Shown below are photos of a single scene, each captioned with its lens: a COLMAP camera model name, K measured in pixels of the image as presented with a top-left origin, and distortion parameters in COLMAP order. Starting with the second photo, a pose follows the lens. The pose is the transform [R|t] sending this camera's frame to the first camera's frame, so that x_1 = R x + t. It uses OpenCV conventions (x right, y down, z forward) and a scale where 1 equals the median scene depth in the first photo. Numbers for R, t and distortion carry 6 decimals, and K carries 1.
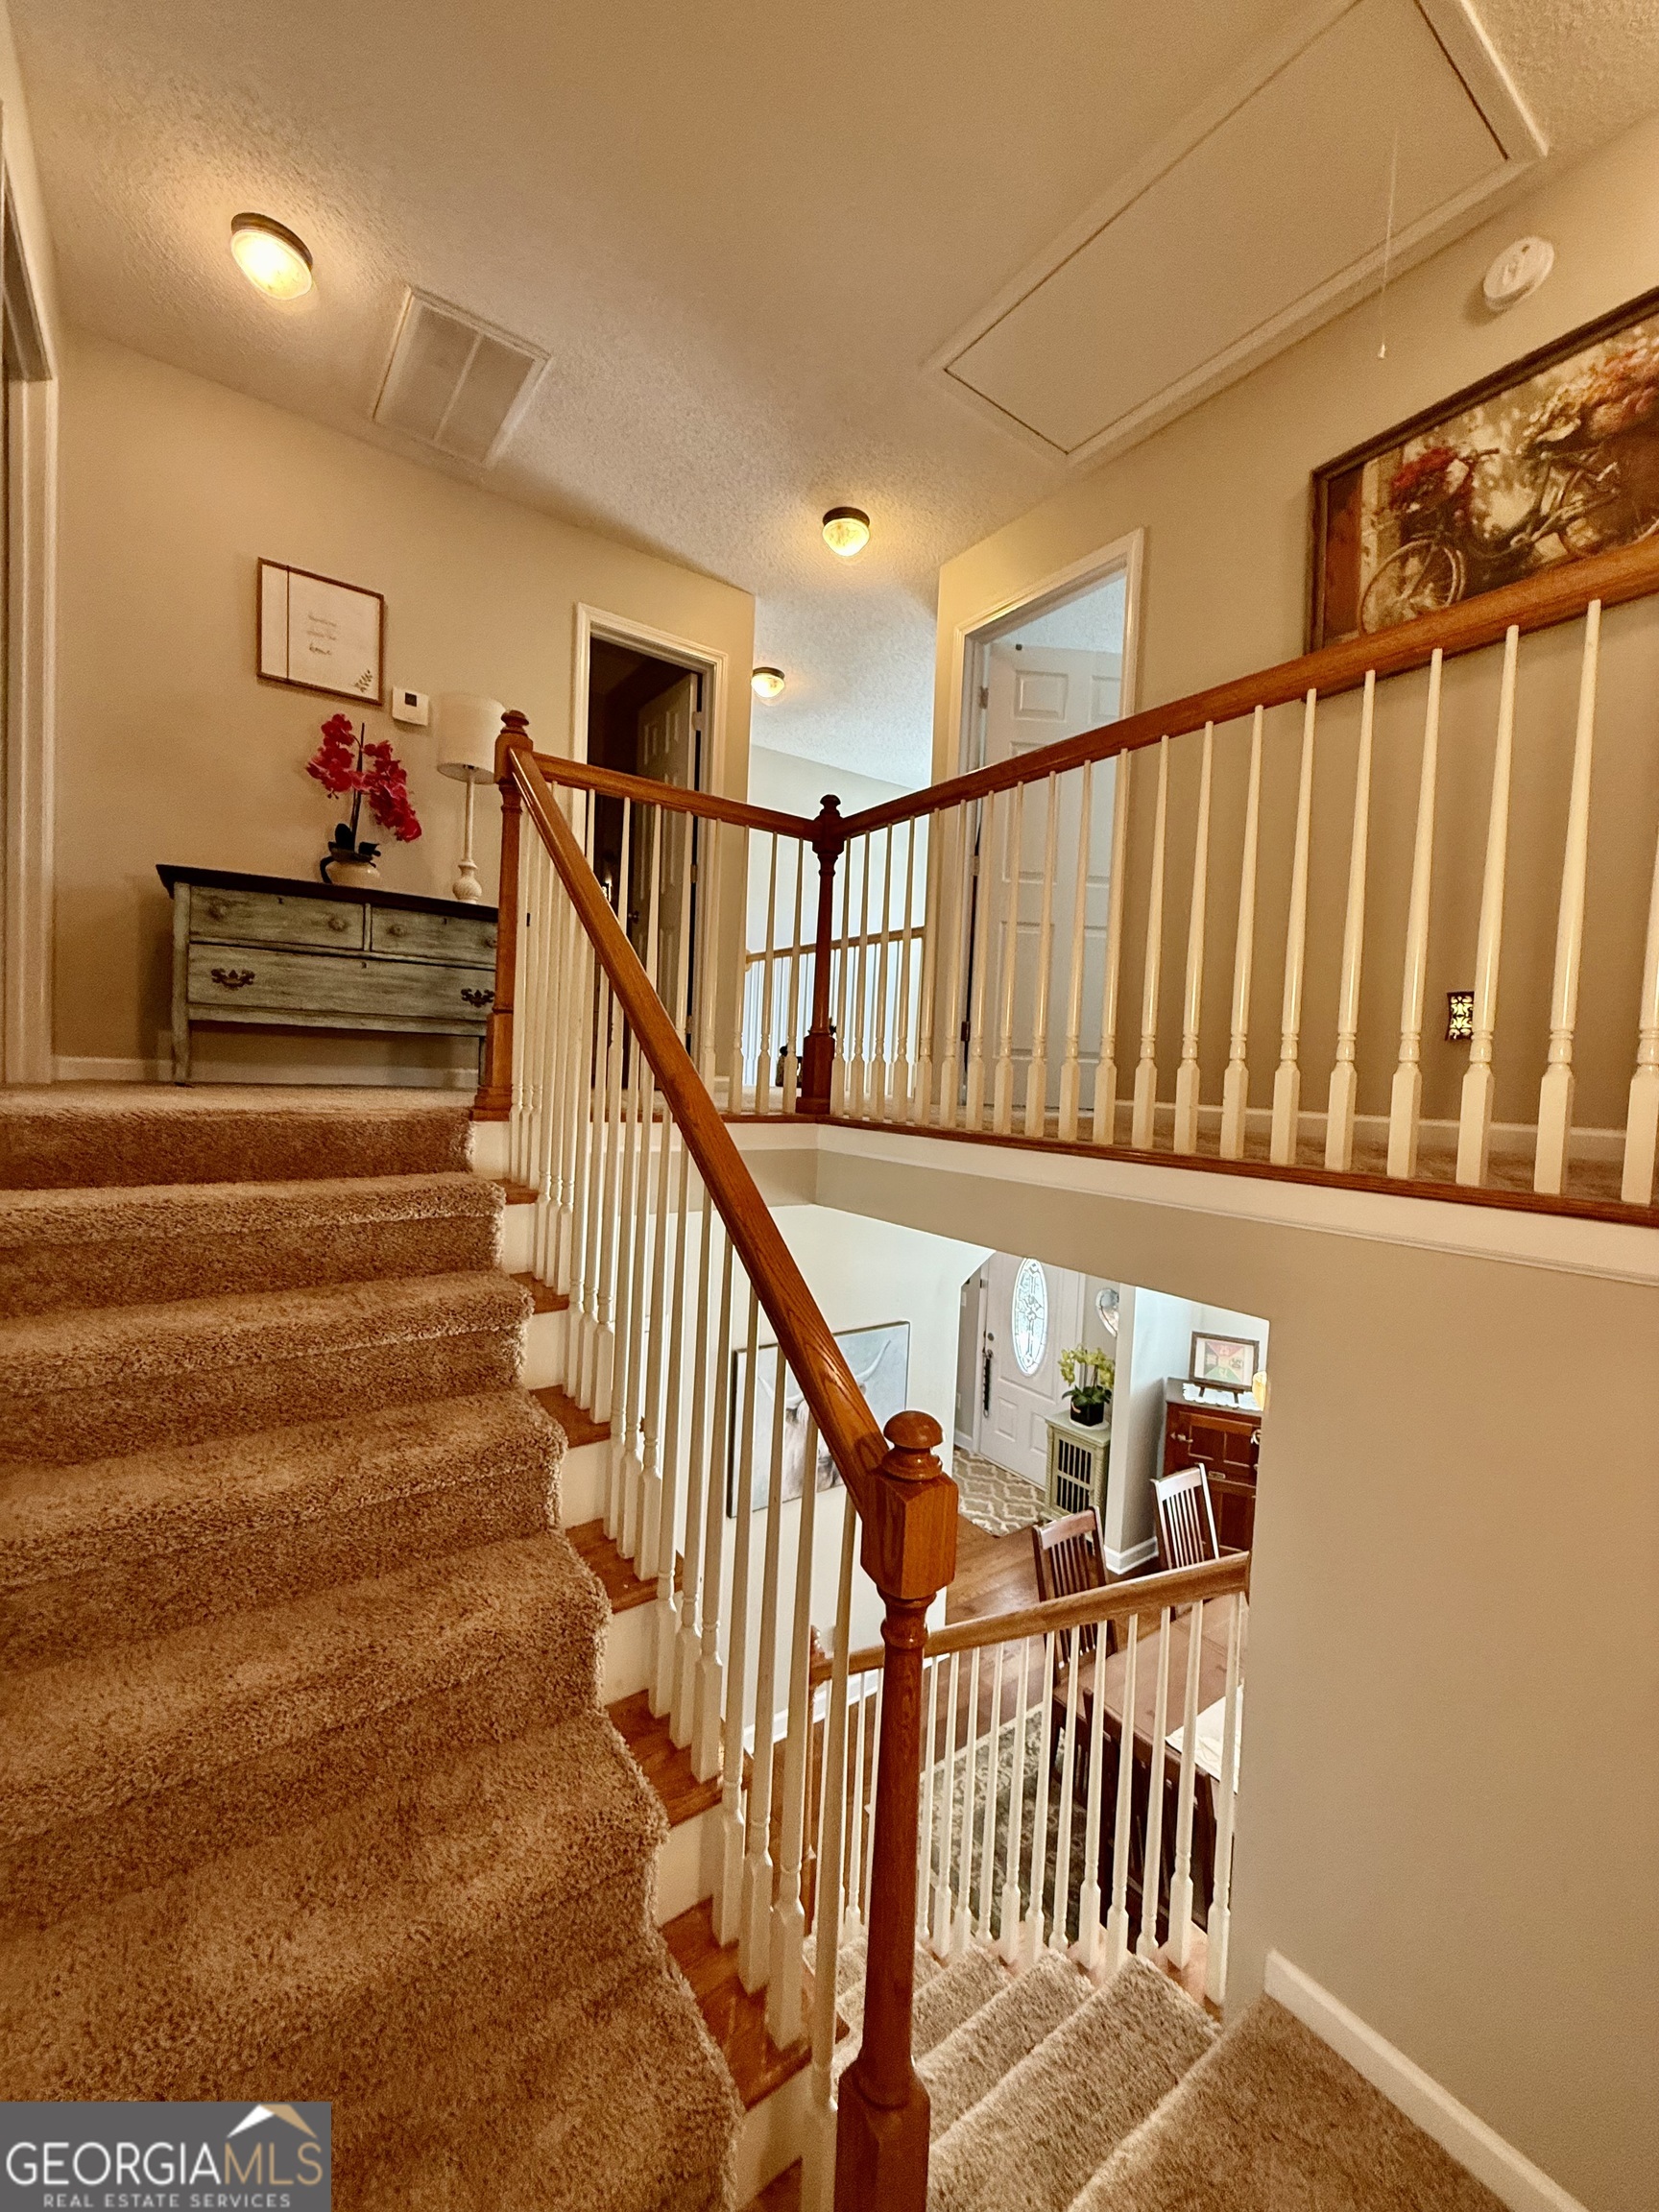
lens RADIAL K [[884.2, 0, 817.7], [0, 884.2, 1102.8], [0, 0, 1]] dist [-0.000183, 0.000041]
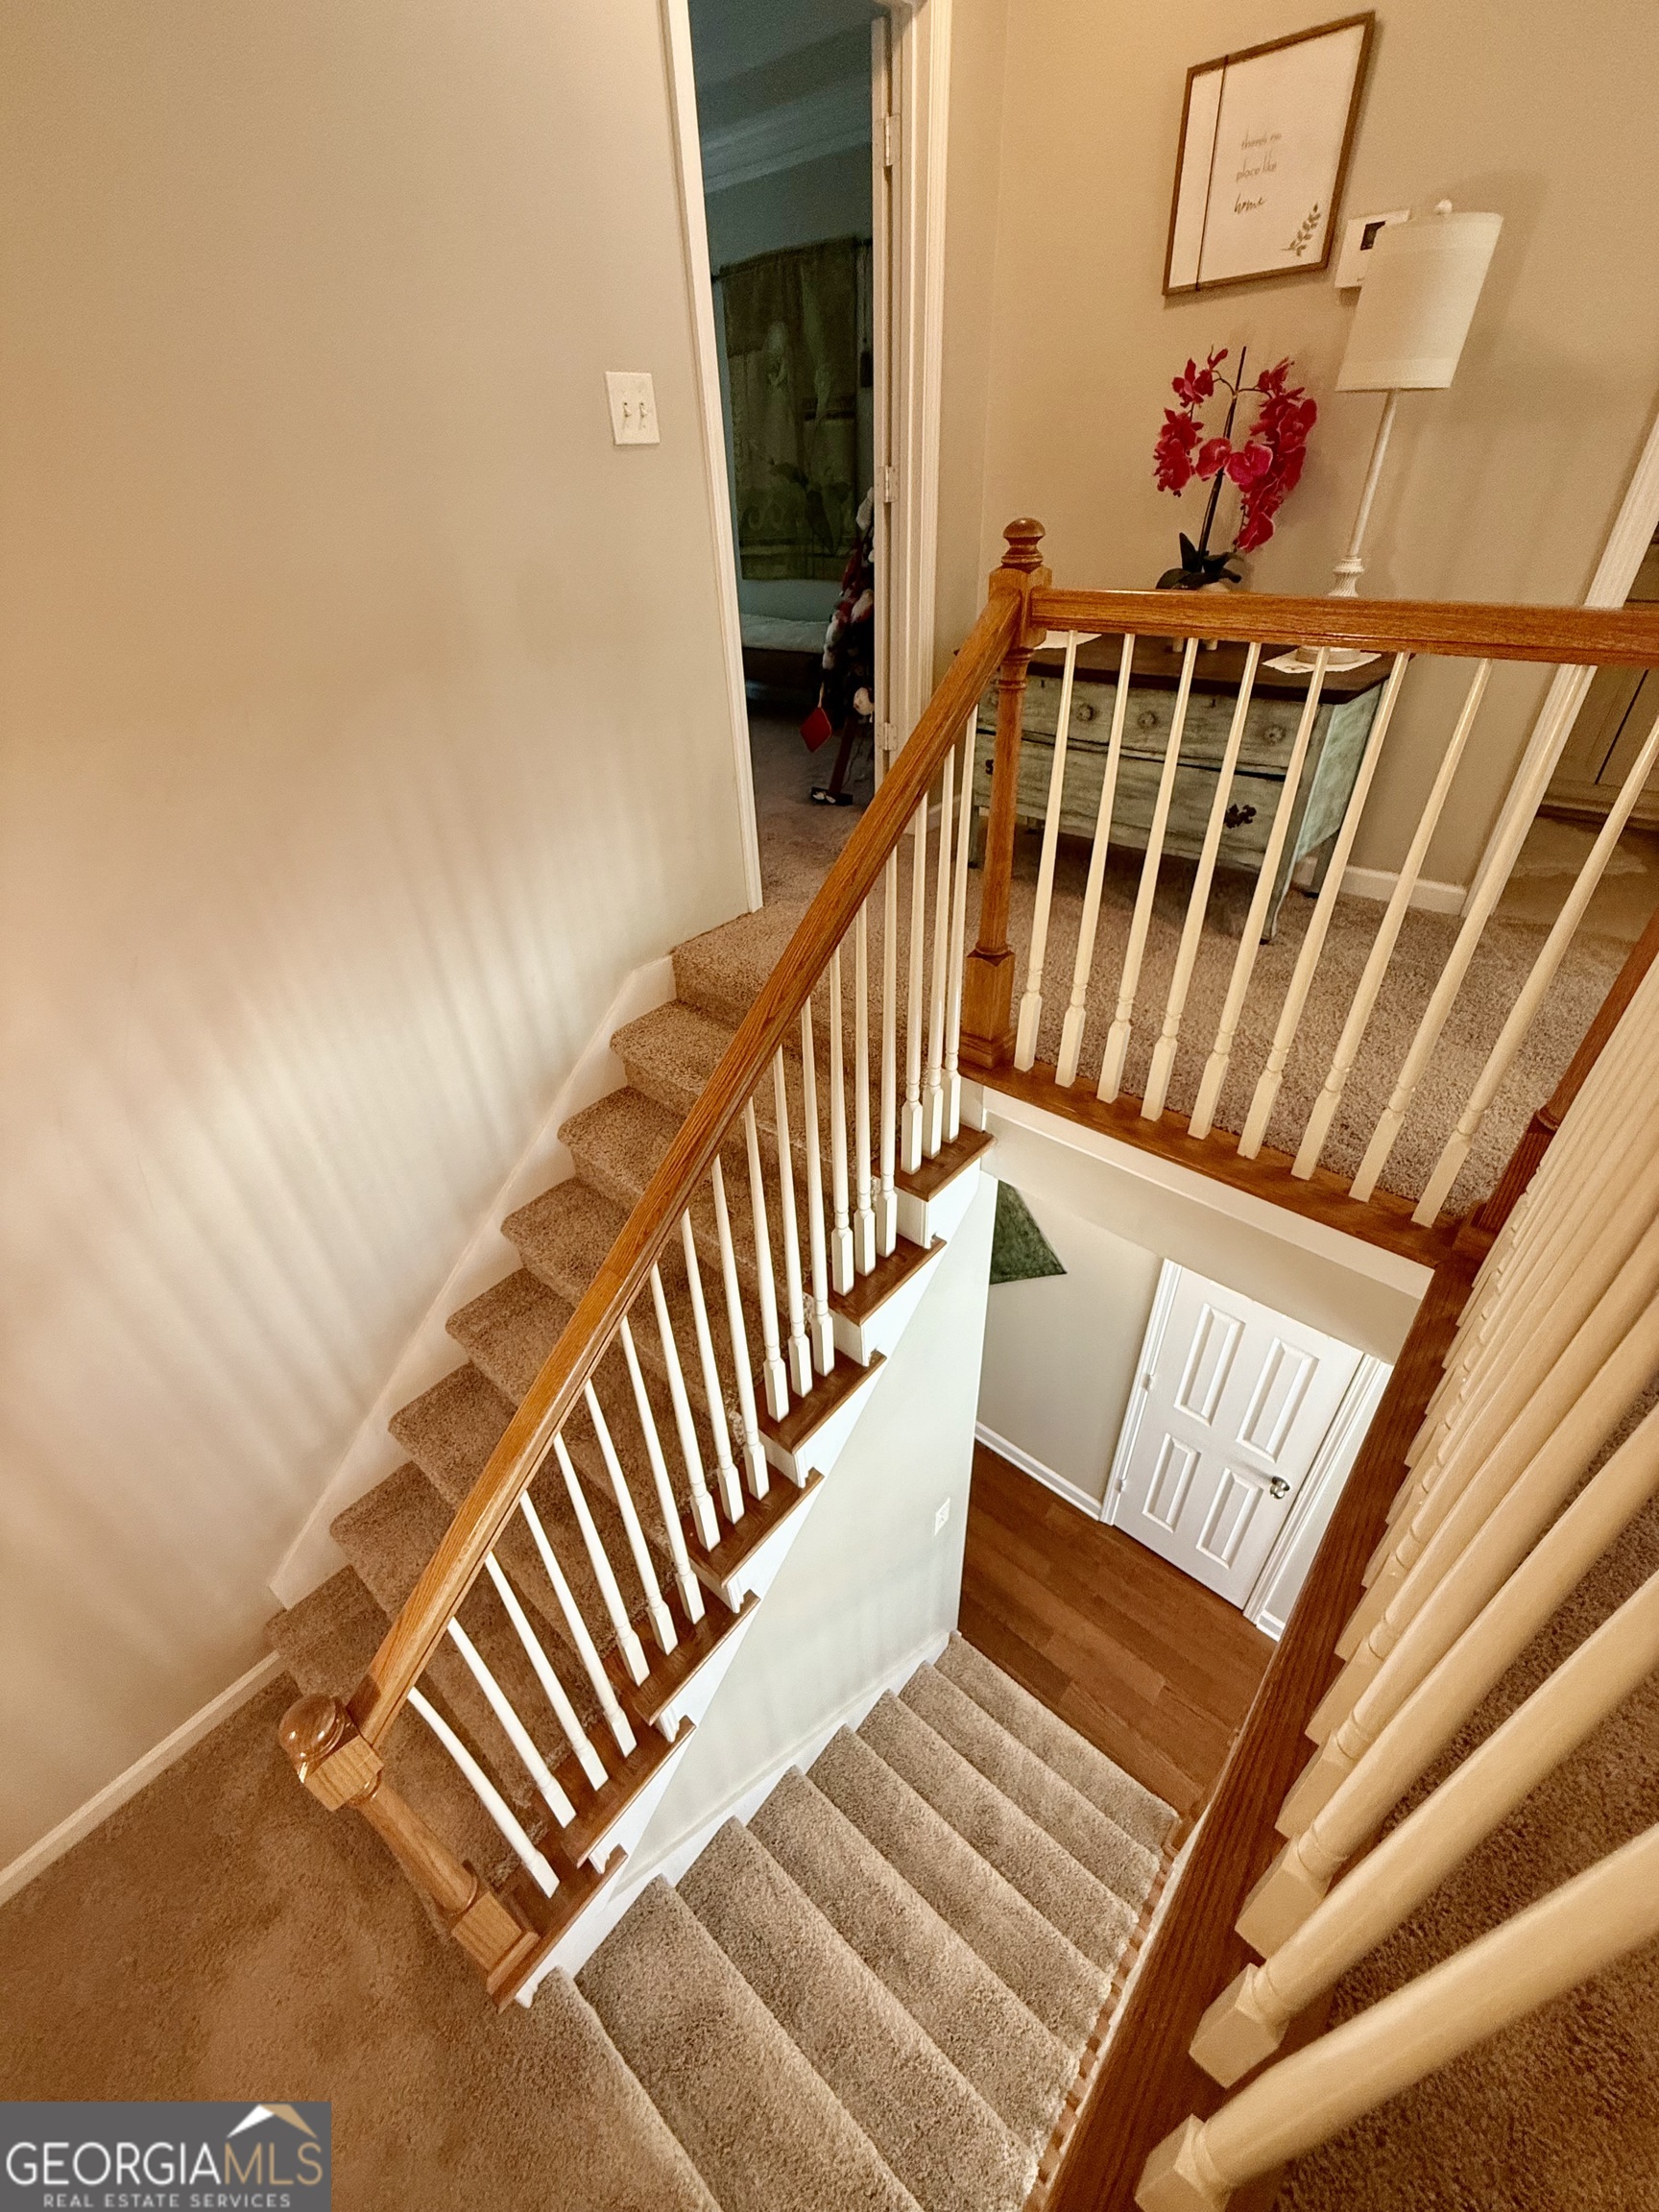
lens RADIAL K [[884.2, 0, 824.1], [0, 884.2, 1092.6], [0, 0, 1]] dist [-0.000183, 0.000041]
pose [[0.232528, 0.508396, -0.829135, 0.256787], [0.014328, 0.850619, 0.525588, -0.305555], [0.972484, -0.134094, 0.190508, 0.487154]]
